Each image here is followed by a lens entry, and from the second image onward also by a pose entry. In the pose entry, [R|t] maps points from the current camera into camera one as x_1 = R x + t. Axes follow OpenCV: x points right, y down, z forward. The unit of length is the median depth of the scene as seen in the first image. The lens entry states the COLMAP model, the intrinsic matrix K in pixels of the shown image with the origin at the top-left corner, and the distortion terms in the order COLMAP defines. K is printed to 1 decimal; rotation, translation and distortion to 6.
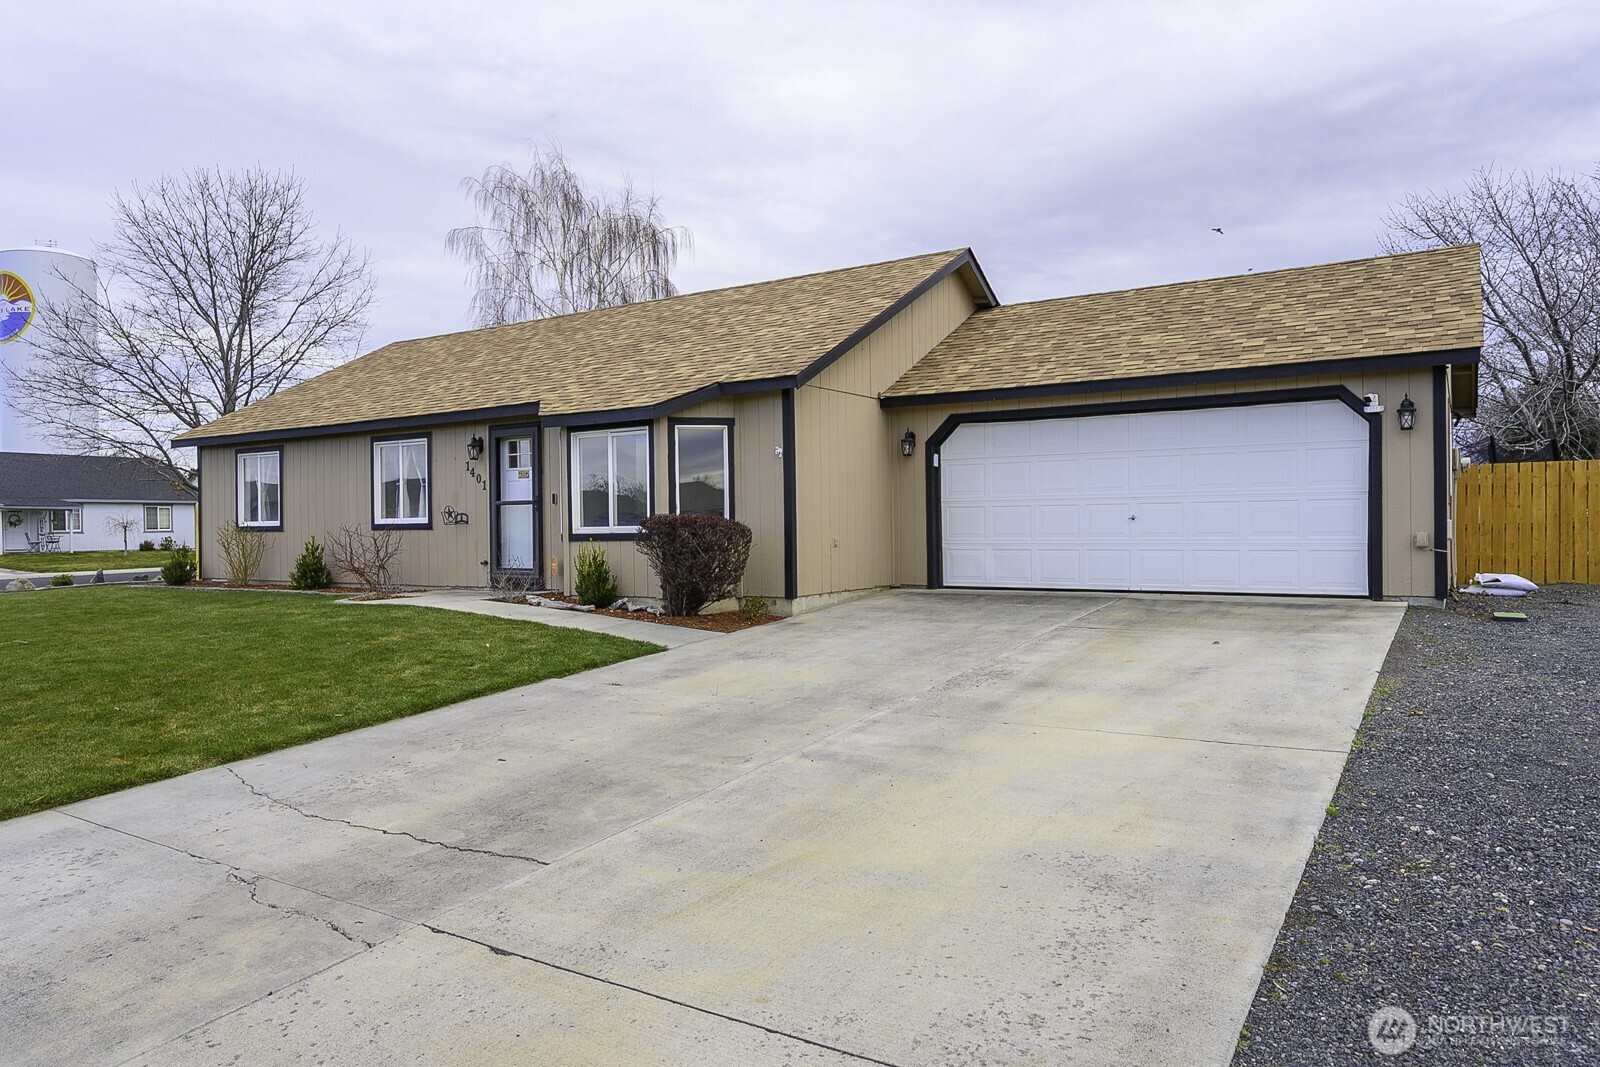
lens RADIAL K [[1007.4, 0, 799.8], [0, 1007.4, 527.2], [0, 0, 1]] dist [-0.000227, -0.000272]
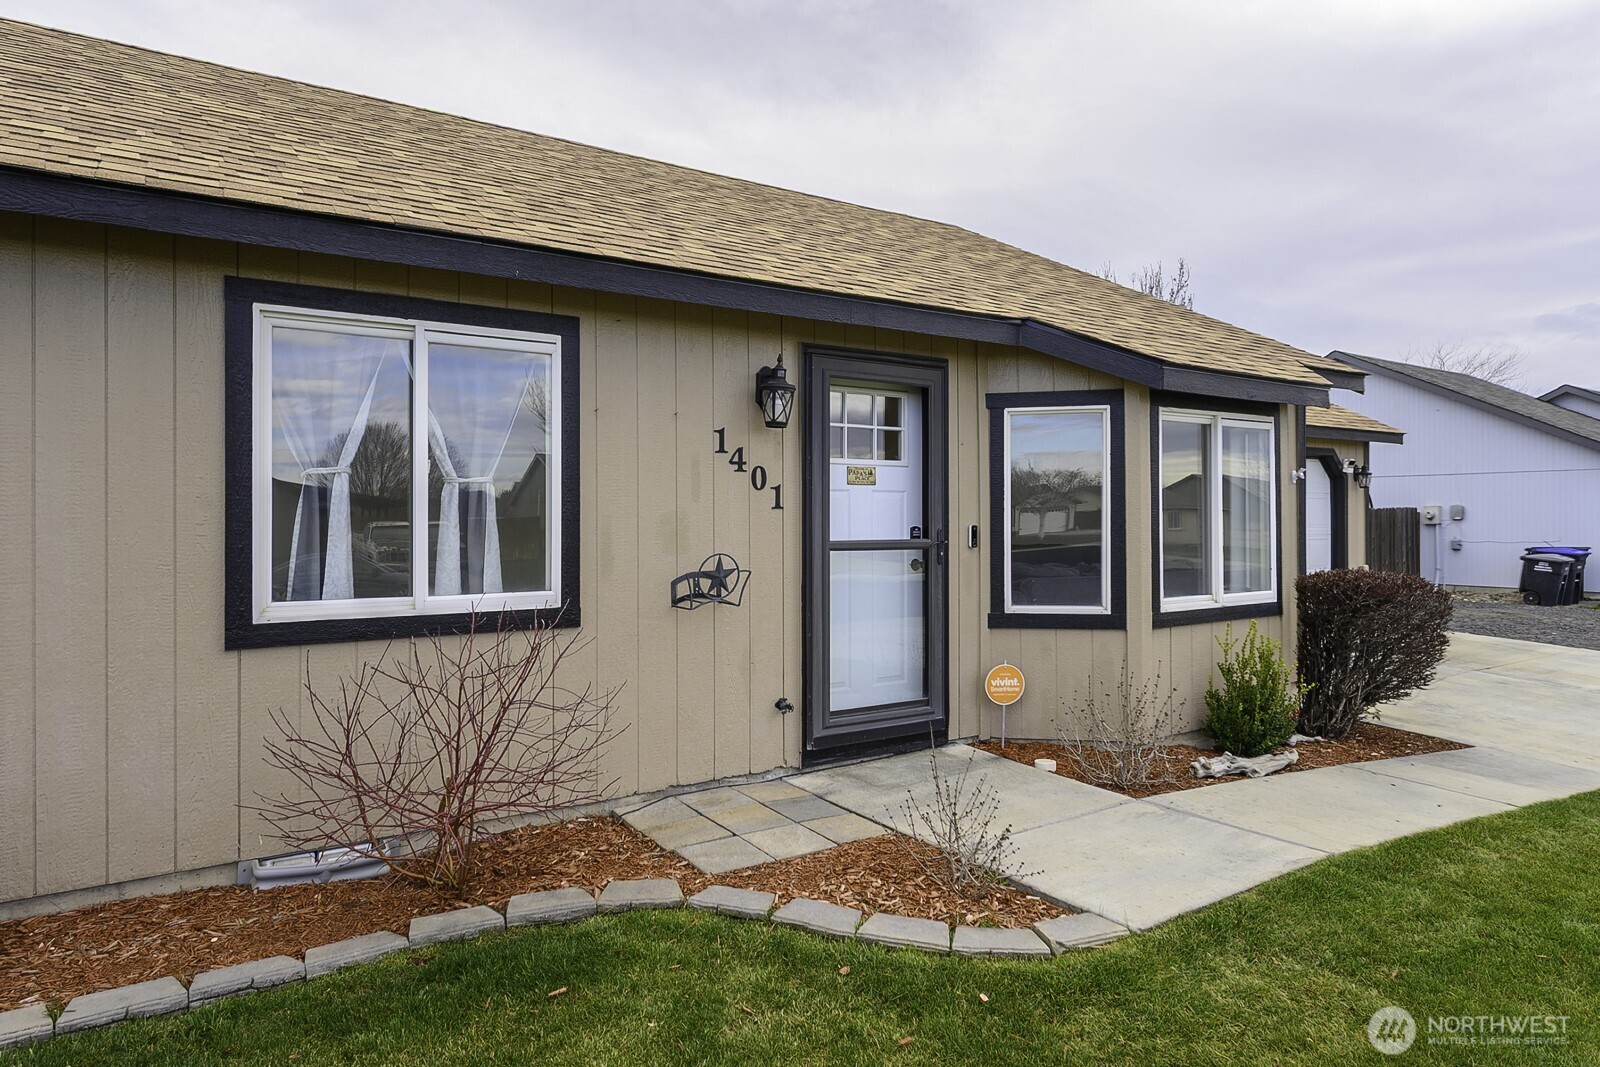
lens RADIAL K [[1061.1, 0, 804.4], [0, 1061.1, 532.4], [0, 0, 1]] dist [0.026876, 0.000753]
pose [[0.383225, 0.006048, 0.923635, -0.682871], [0.006374, 0.999937, -0.009192, -0.025454], [-0.923633, 0.009410, 0.383162, 0.854337]]
